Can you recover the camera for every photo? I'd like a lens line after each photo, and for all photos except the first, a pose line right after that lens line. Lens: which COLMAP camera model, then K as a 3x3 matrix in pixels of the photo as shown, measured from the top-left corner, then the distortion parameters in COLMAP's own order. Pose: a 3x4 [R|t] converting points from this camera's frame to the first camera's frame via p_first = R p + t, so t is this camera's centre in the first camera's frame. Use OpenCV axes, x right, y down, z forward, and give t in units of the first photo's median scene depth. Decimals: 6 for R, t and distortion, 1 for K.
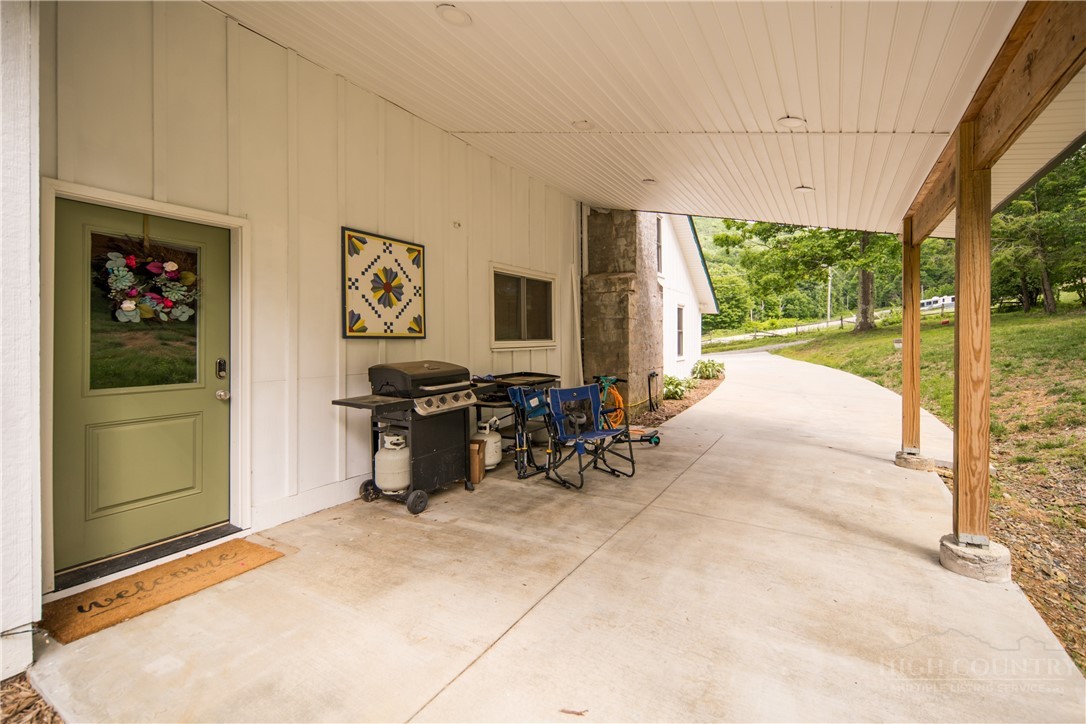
lens RADIAL K [[490.5, 0, 543.0], [0, 490.5, 350.9], [0, 0, 1]] dist [-0.000763, -0.000050]
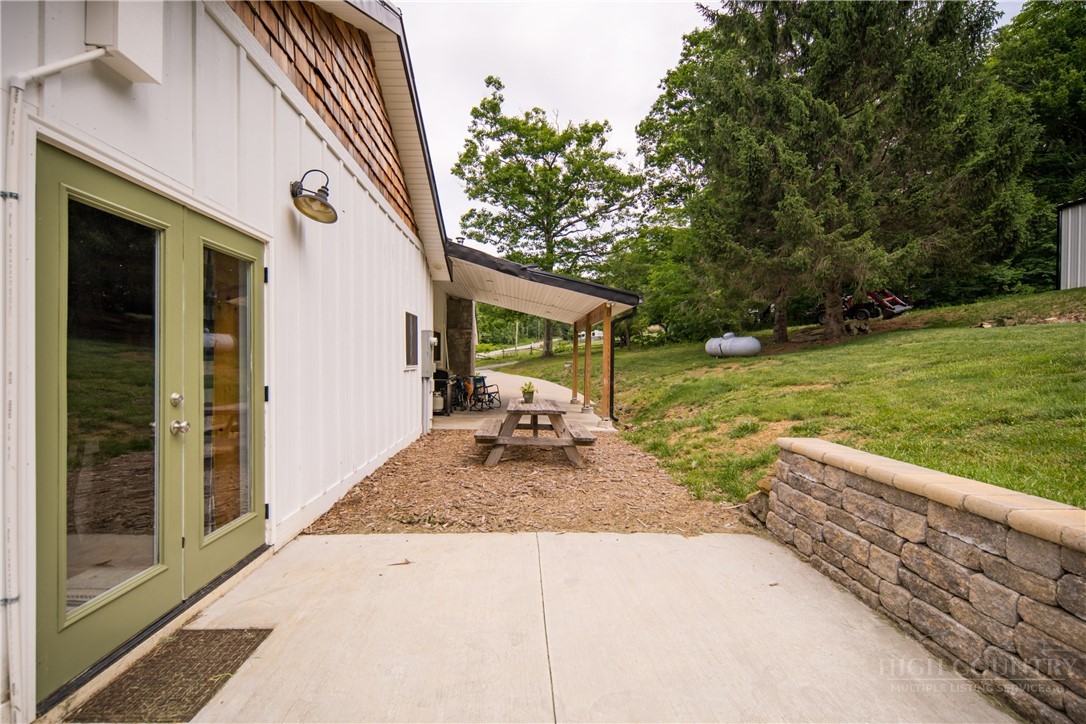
lens RADIAL K [[490.5, 0, 541.8], [0, 490.5, 366.9], [0, 0, 1]] dist [-0.000763, -0.000050]
pose [[0.829129, 0.009143, 0.558983, -0.759303], [-0.004769, 0.999946, -0.009283, 0.022413], [-0.559038, 0.005031, 0.829127, -0.950587]]
